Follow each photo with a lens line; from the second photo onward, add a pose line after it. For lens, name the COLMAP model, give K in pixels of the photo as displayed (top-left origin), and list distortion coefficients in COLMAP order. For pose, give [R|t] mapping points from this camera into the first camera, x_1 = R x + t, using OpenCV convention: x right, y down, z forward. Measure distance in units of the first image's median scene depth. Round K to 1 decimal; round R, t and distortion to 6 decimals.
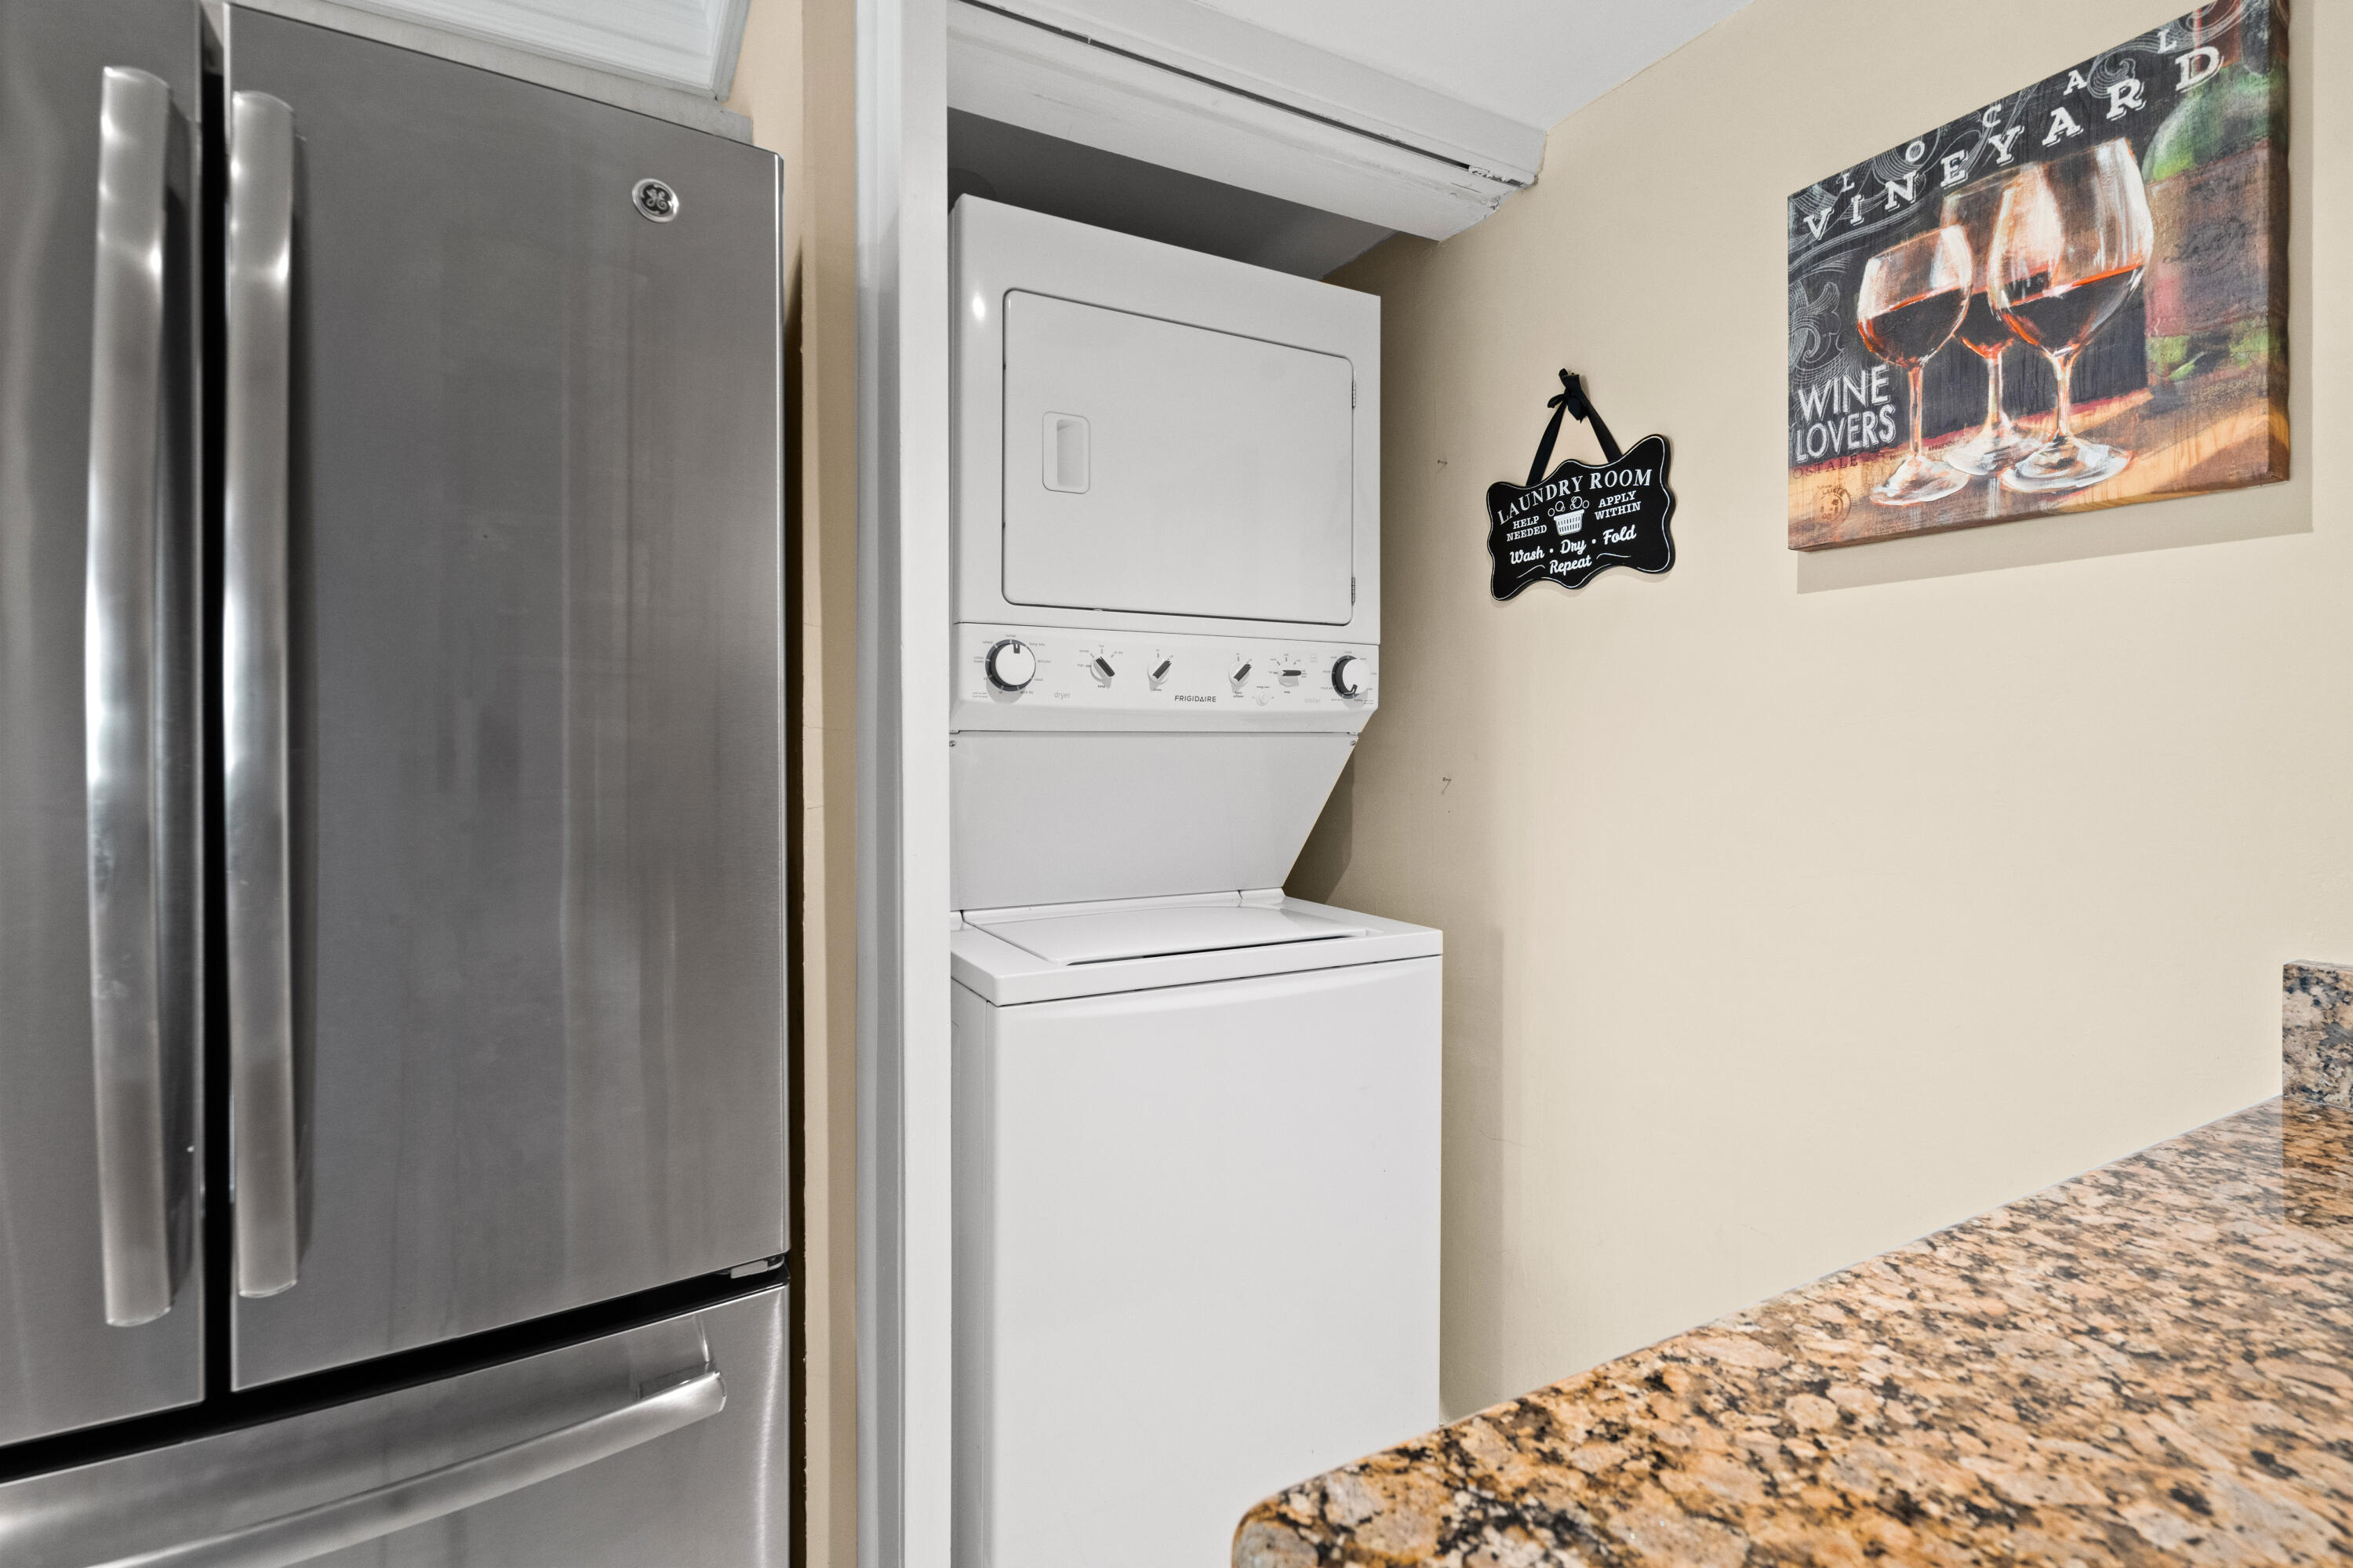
lens RADIAL K [[1090.8, 0, 1182.1], [0, 1090.8, 743.2], [0, 0, 1]] dist [-0.003081, -0.000076]
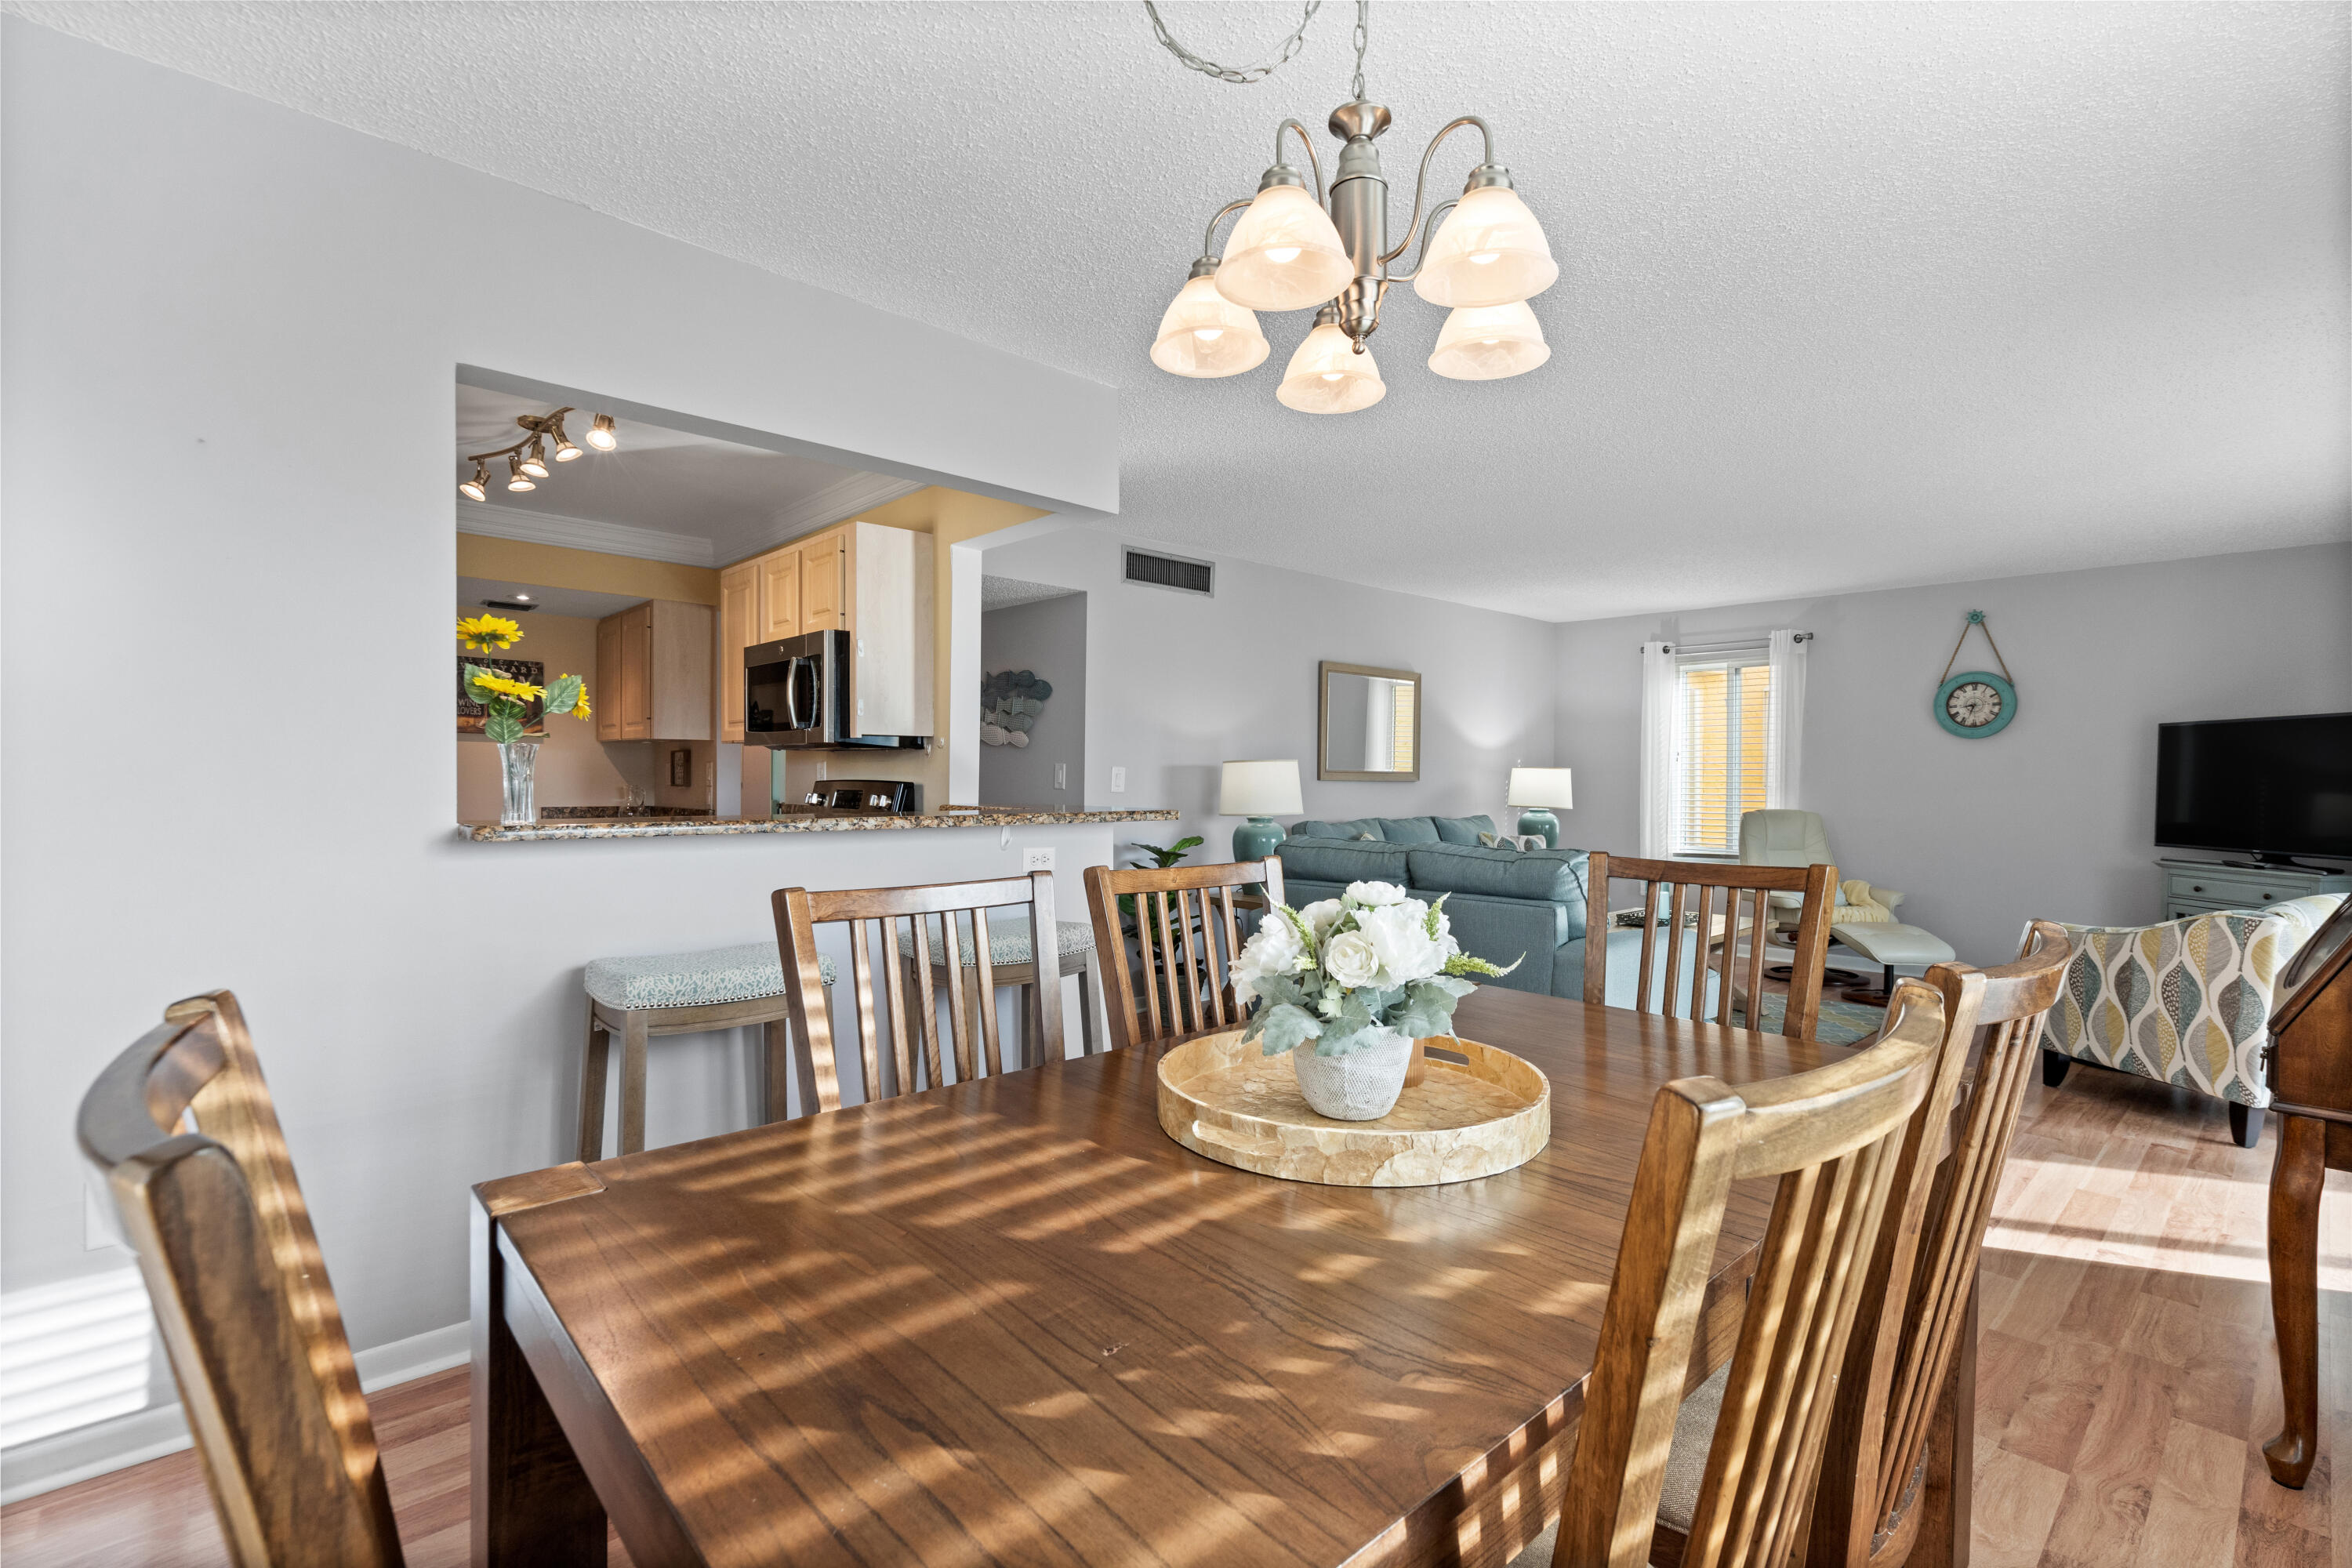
lens RADIAL K [[1063.5, 0, 1182.9], [0, 1063.5, 786.7], [0, 0, 1]] dist [-0.000451, -0.000207]
pose [[-0.243073, -0.005657, 0.969991, -5.074638], [-0.008729, 0.999955, 0.003644, 0.014424], [-0.969969, -0.007581, -0.243112, -1.002682]]
